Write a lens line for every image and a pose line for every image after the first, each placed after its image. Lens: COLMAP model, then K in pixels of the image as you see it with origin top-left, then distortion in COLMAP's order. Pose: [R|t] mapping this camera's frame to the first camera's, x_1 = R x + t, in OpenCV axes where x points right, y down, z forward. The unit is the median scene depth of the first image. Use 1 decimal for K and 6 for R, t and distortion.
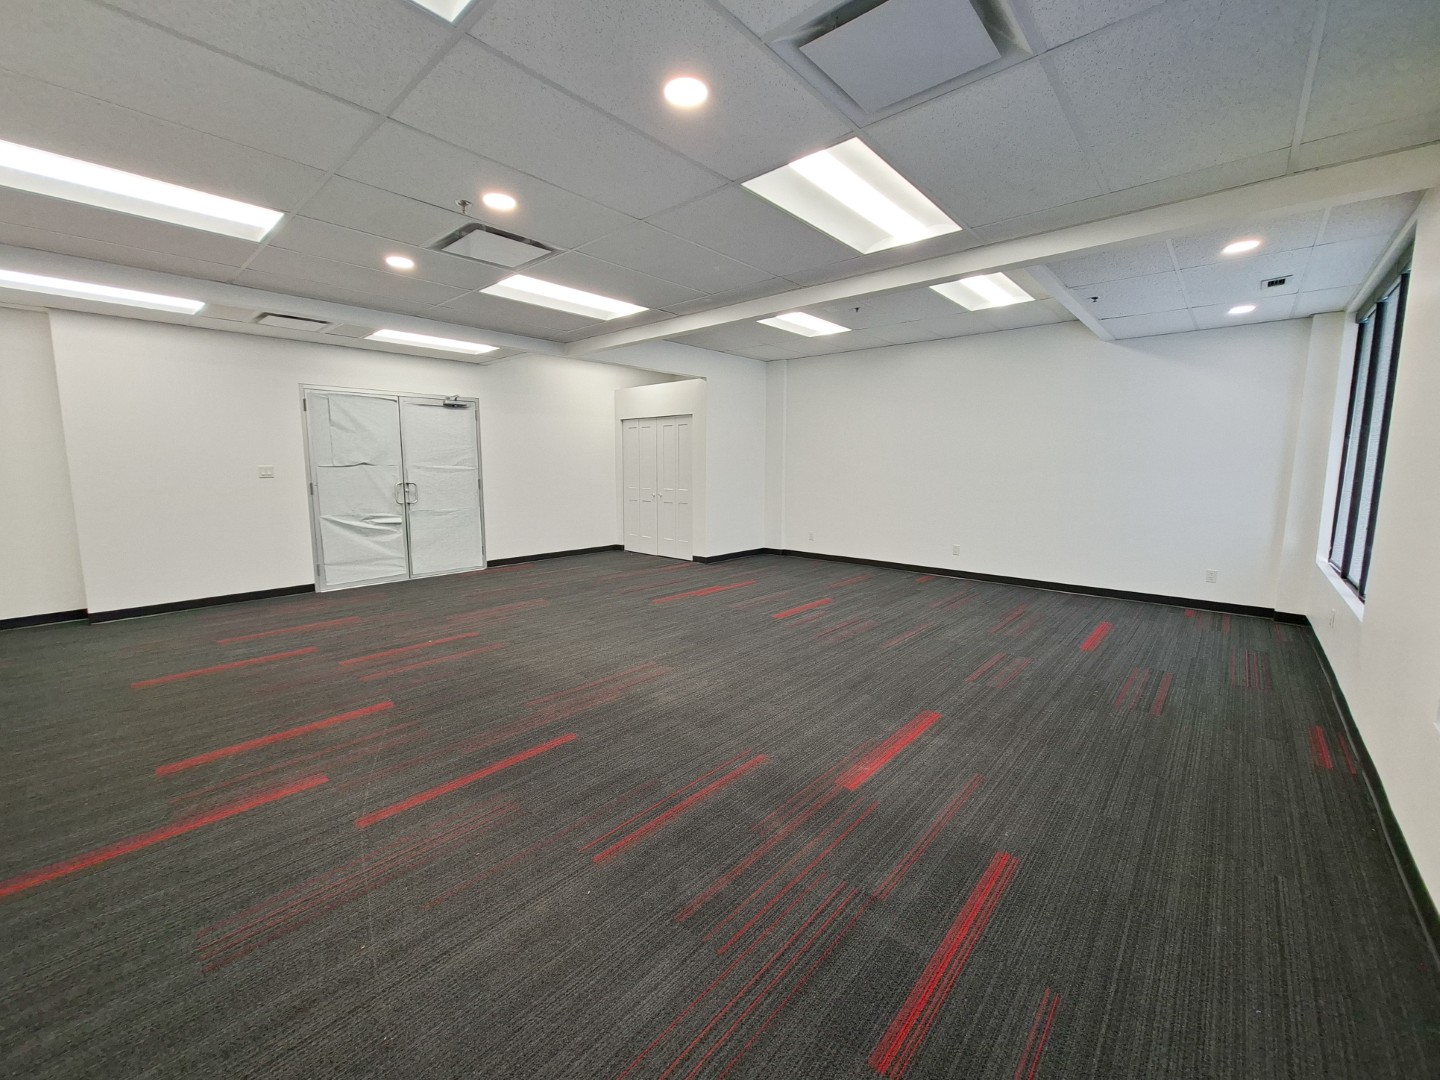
lens RADIAL K [[582.9, 0, 698.2], [0, 582.9, 534.2], [0, 0, 1]] dist [-0.009495, 0.000734]
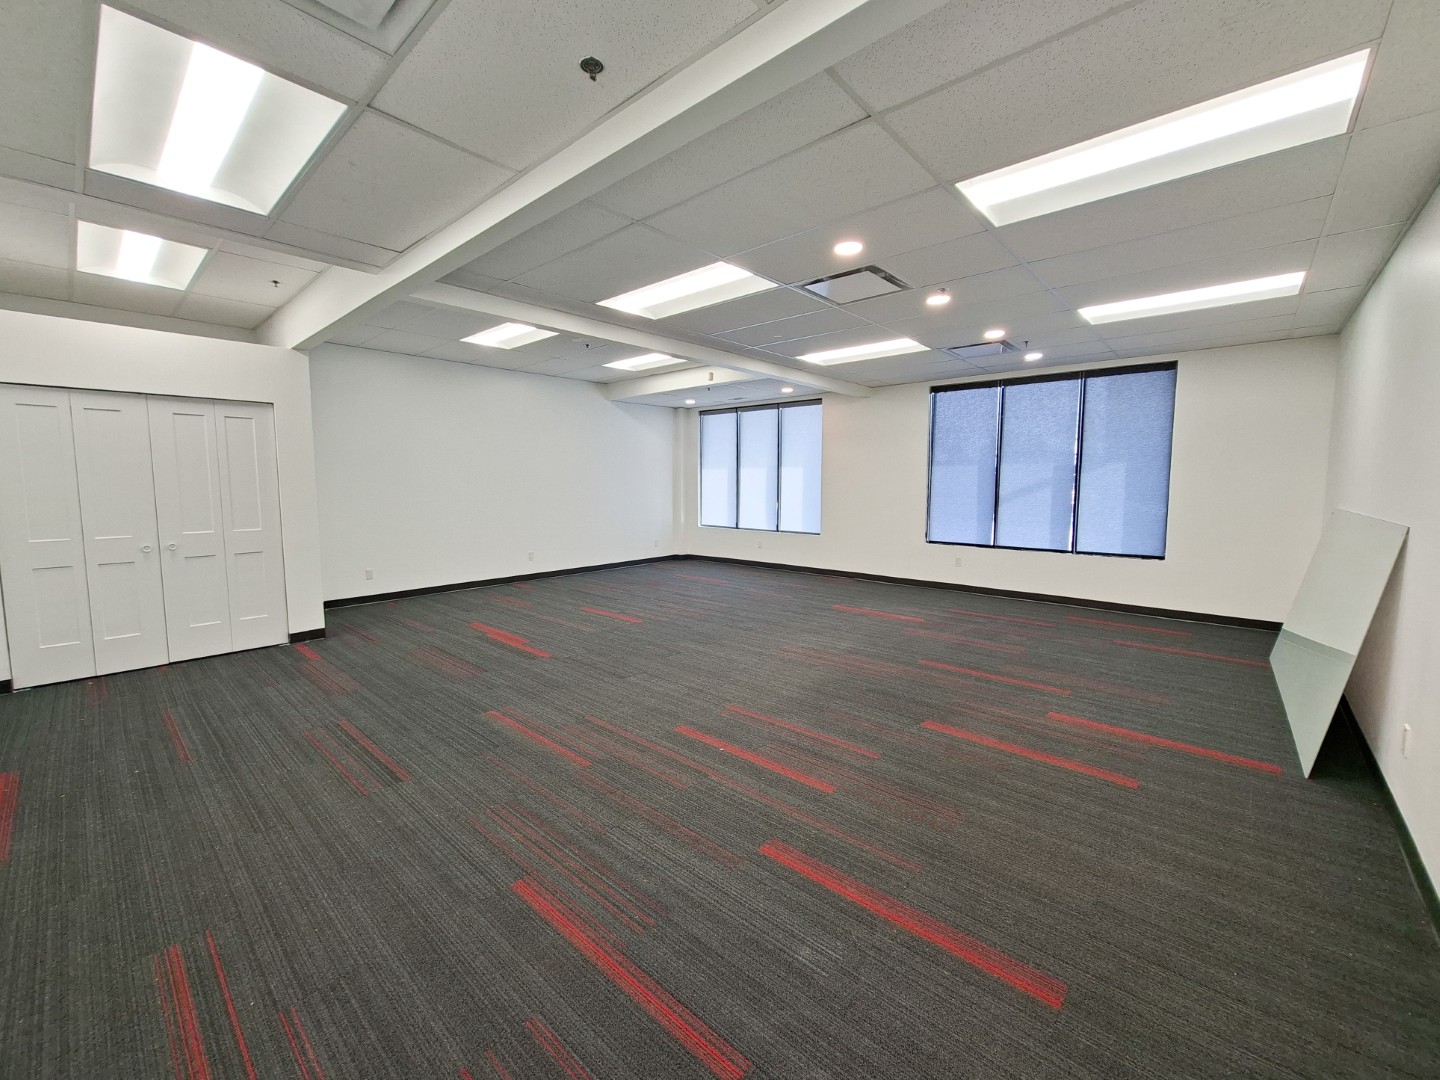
lens RADIAL K [[582.9, 0, 721.0], [0, 582.9, 532.6], [0, 0, 1]] dist [-0.009495, 0.000734]
pose [[-0.014980, -0.089218, 0.995899, -0.941588], [0.128253, 0.987612, 0.090405, -0.103330], [-0.991628, 0.129081, -0.003351, 0.829729]]
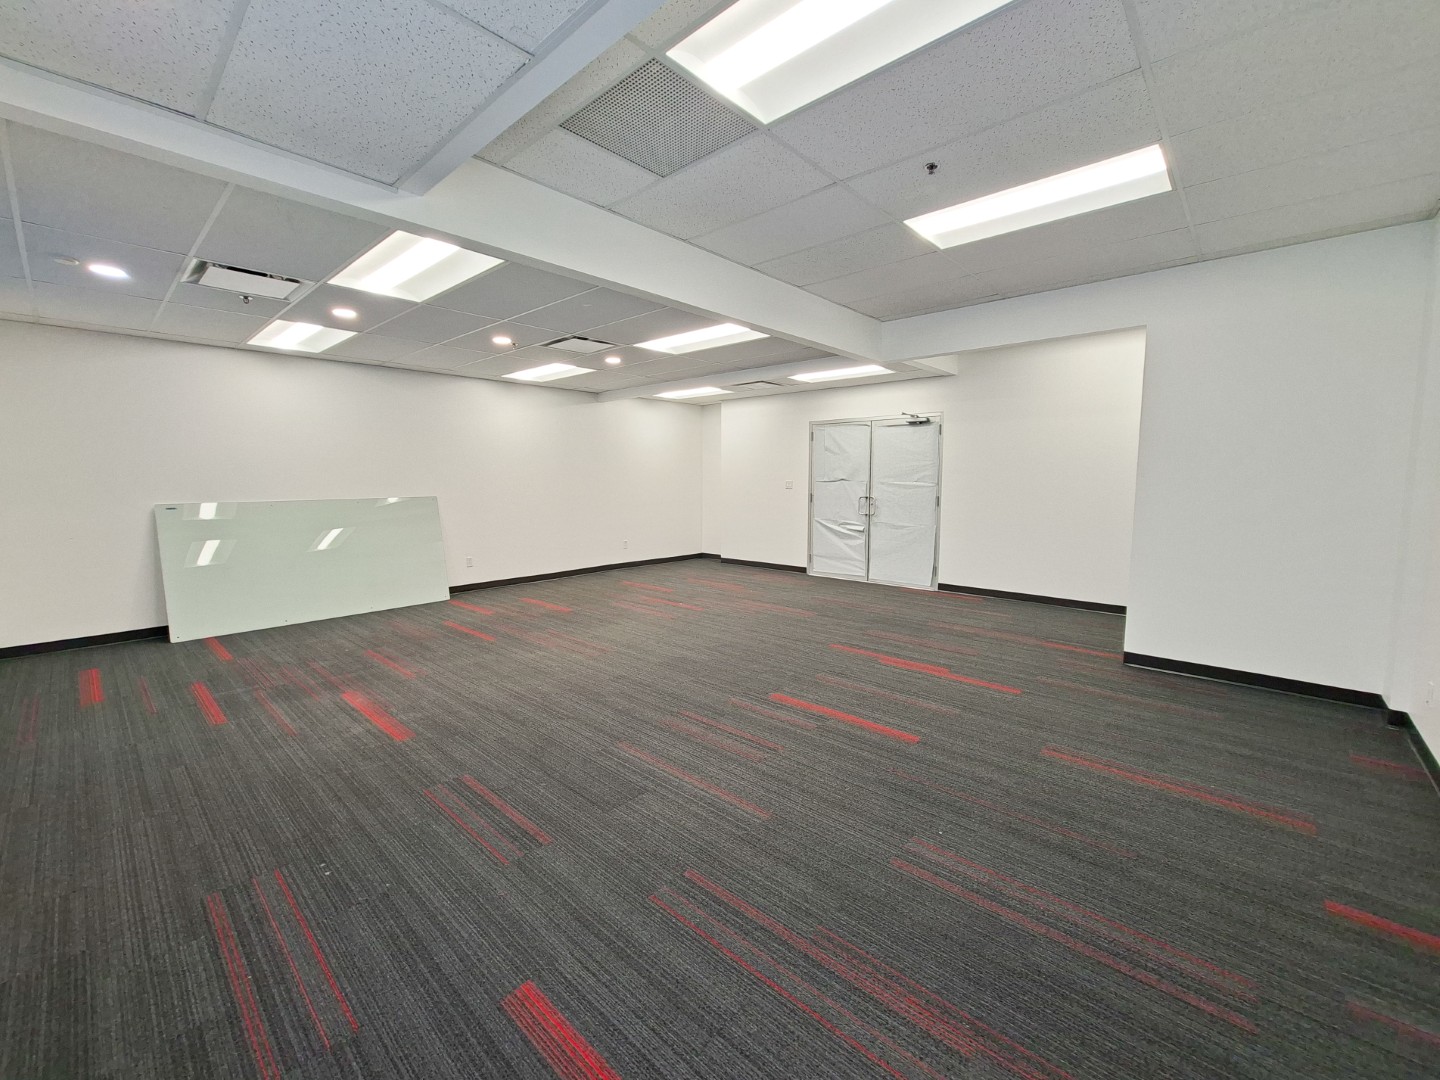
lens RADIAL K [[582.9, 0, 716.1], [0, 582.9, 548.3], [0, 0, 1]] dist [-0.009495, 0.000734]
pose [[0.011697, 0.120107, -0.992692, 0.816620], [-0.121710, 0.985550, 0.117809, -0.111883], [0.992497, 0.119442, 0.026146, 0.885131]]
